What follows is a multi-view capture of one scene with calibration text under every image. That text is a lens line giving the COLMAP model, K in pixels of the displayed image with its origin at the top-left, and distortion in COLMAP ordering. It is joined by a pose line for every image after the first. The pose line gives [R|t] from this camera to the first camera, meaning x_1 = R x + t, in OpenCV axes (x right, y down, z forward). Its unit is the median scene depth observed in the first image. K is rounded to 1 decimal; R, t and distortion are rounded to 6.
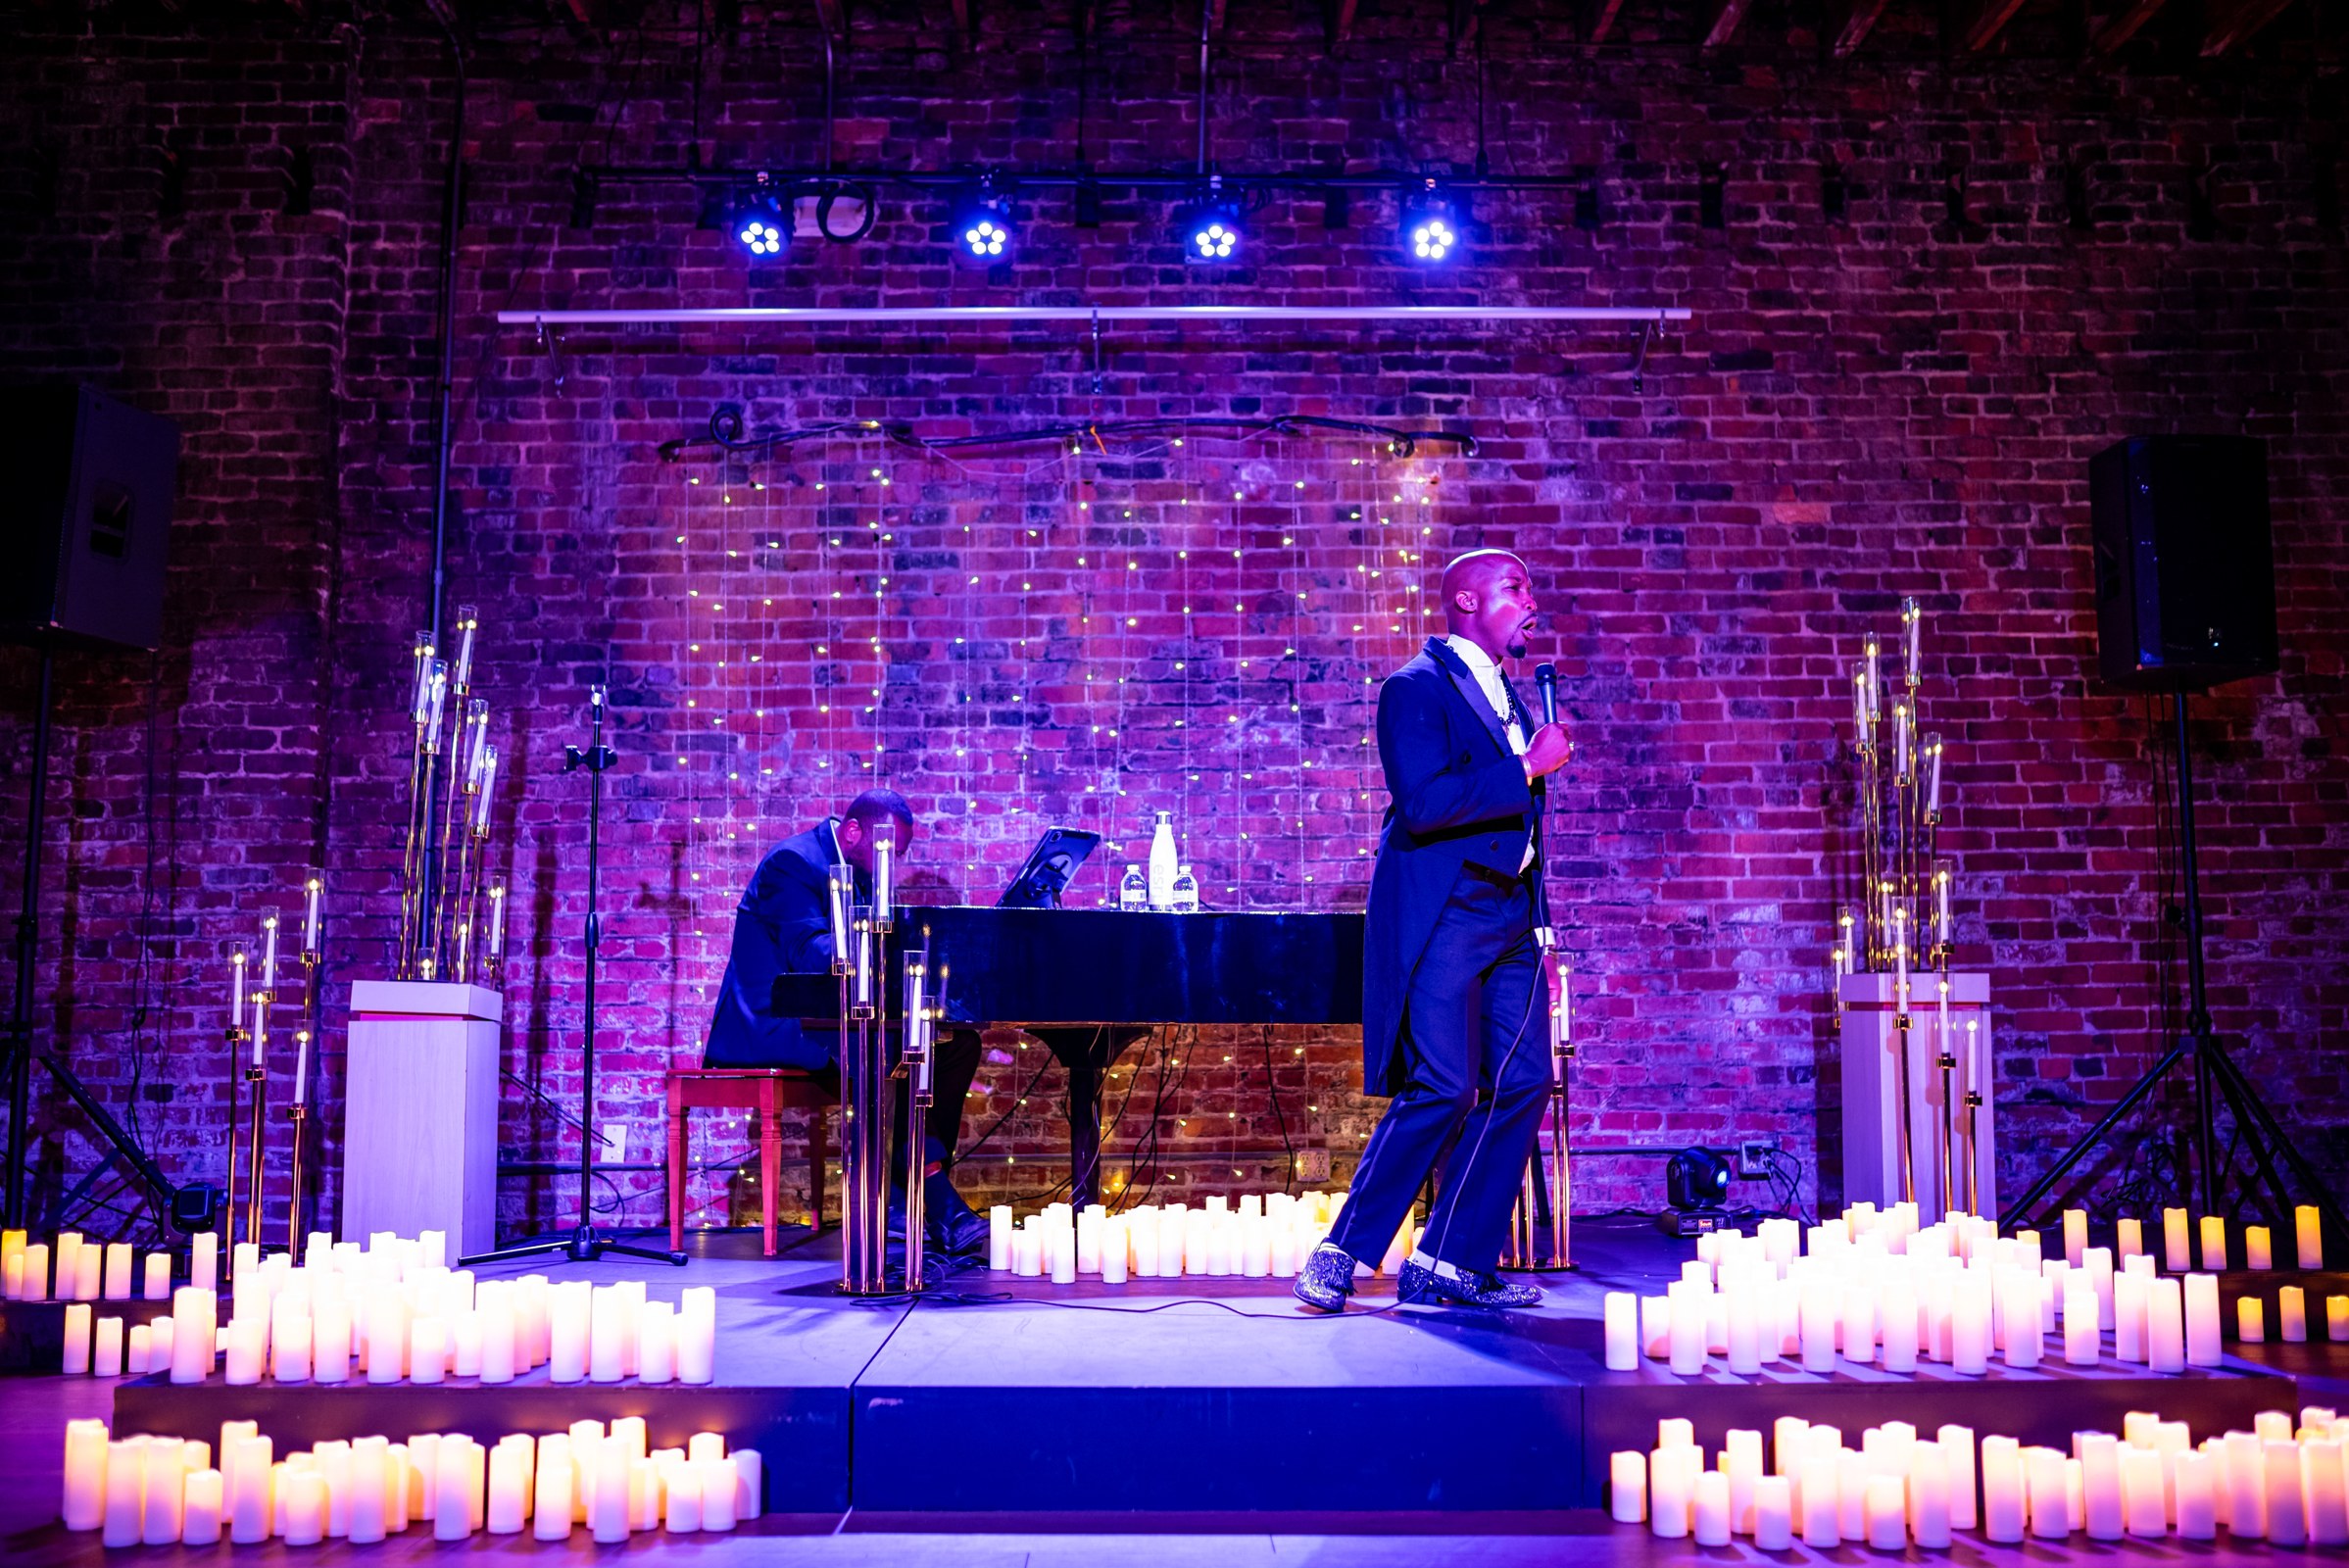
lens RADIAL K [[2222.7, 0, 1176.0], [0, 2222.7, 792.2], [0, 0, 1]] dist [-0.037738, 0.000000]
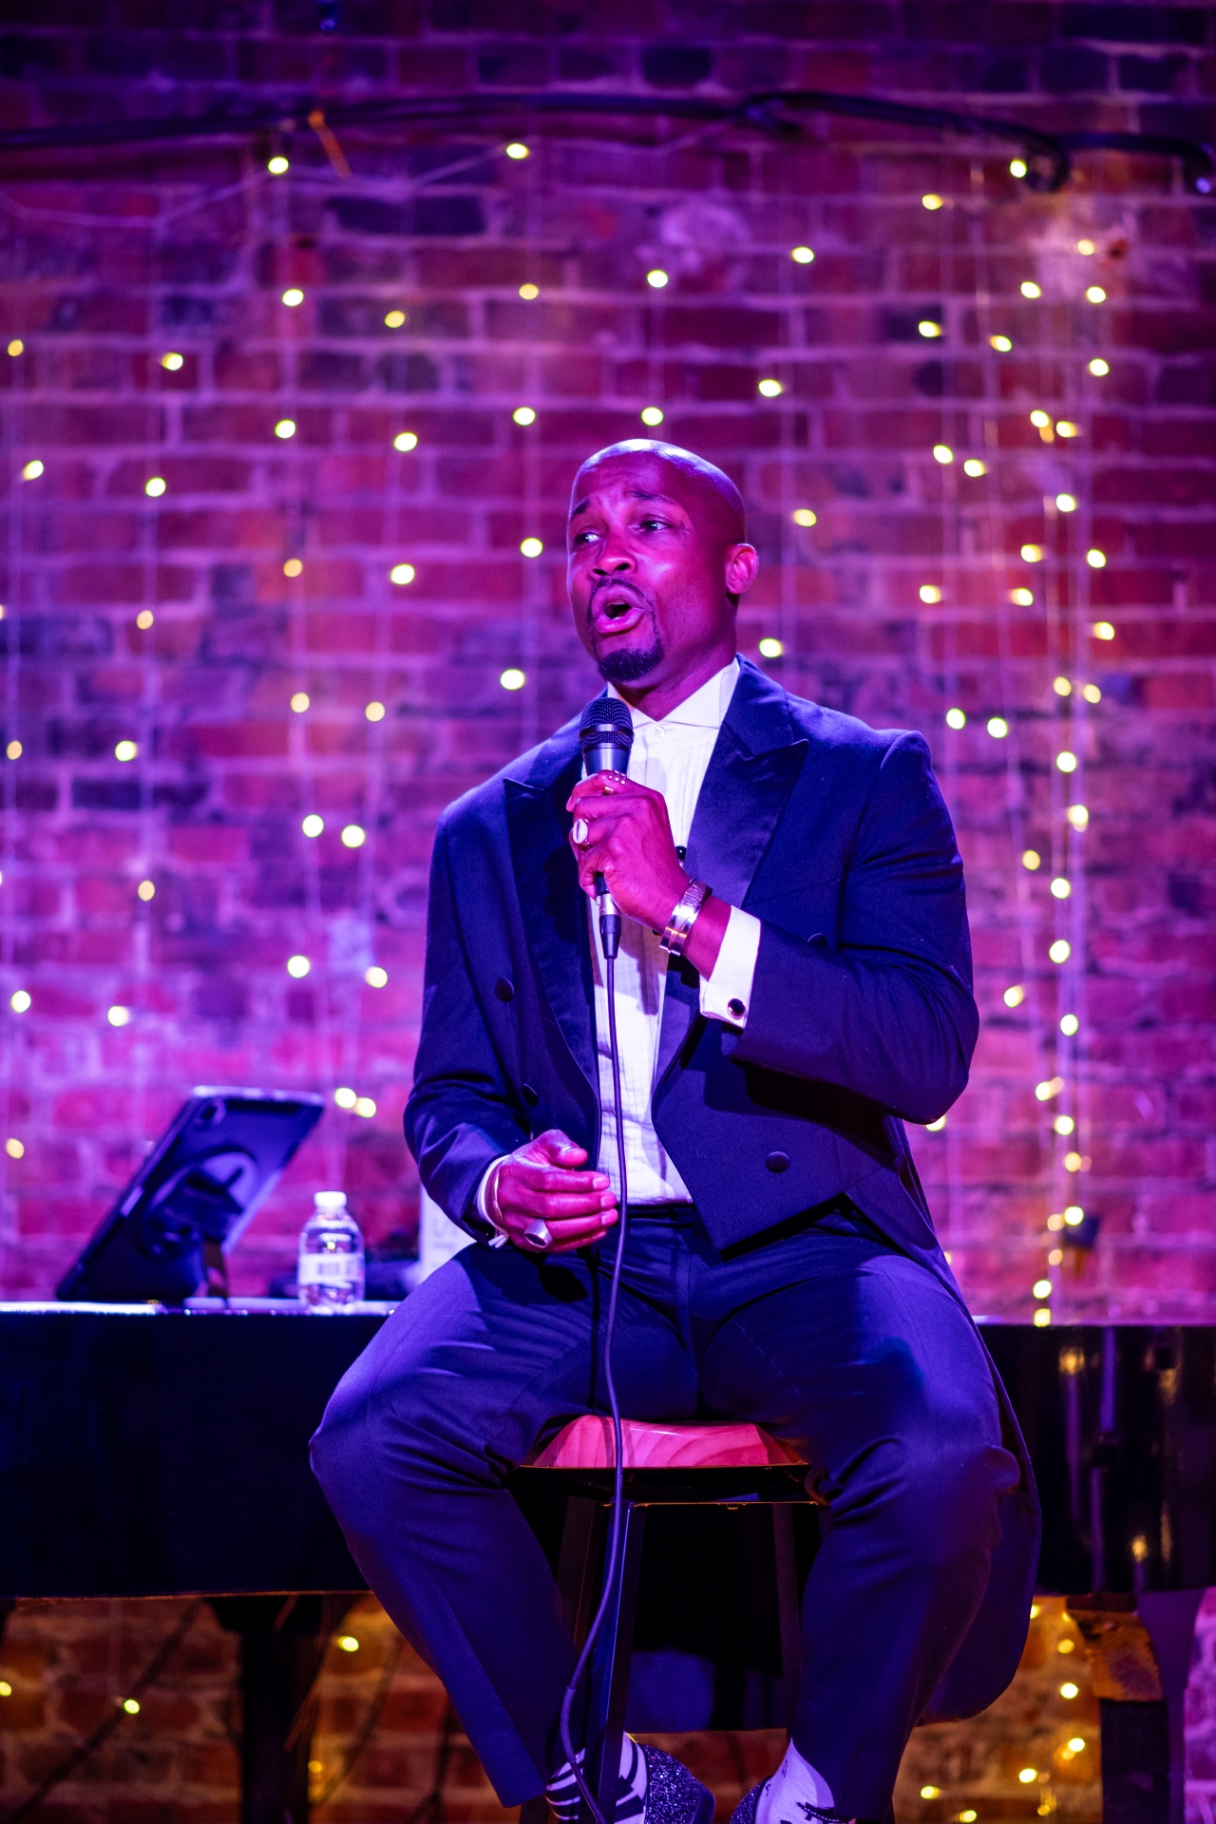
lens RADIAL K [[4401.5, 0, 618.2], [0, 4401.5, 907.6], [0, 0, 1]] dist [0.084203, 0.000000]
pose [[0.999823, 0.011364, 0.015015, 0.009294], [-0.011586, 0.999823, 0.014822, -0.025373], [-0.014844, -0.014994, 0.999777, 0.152491]]
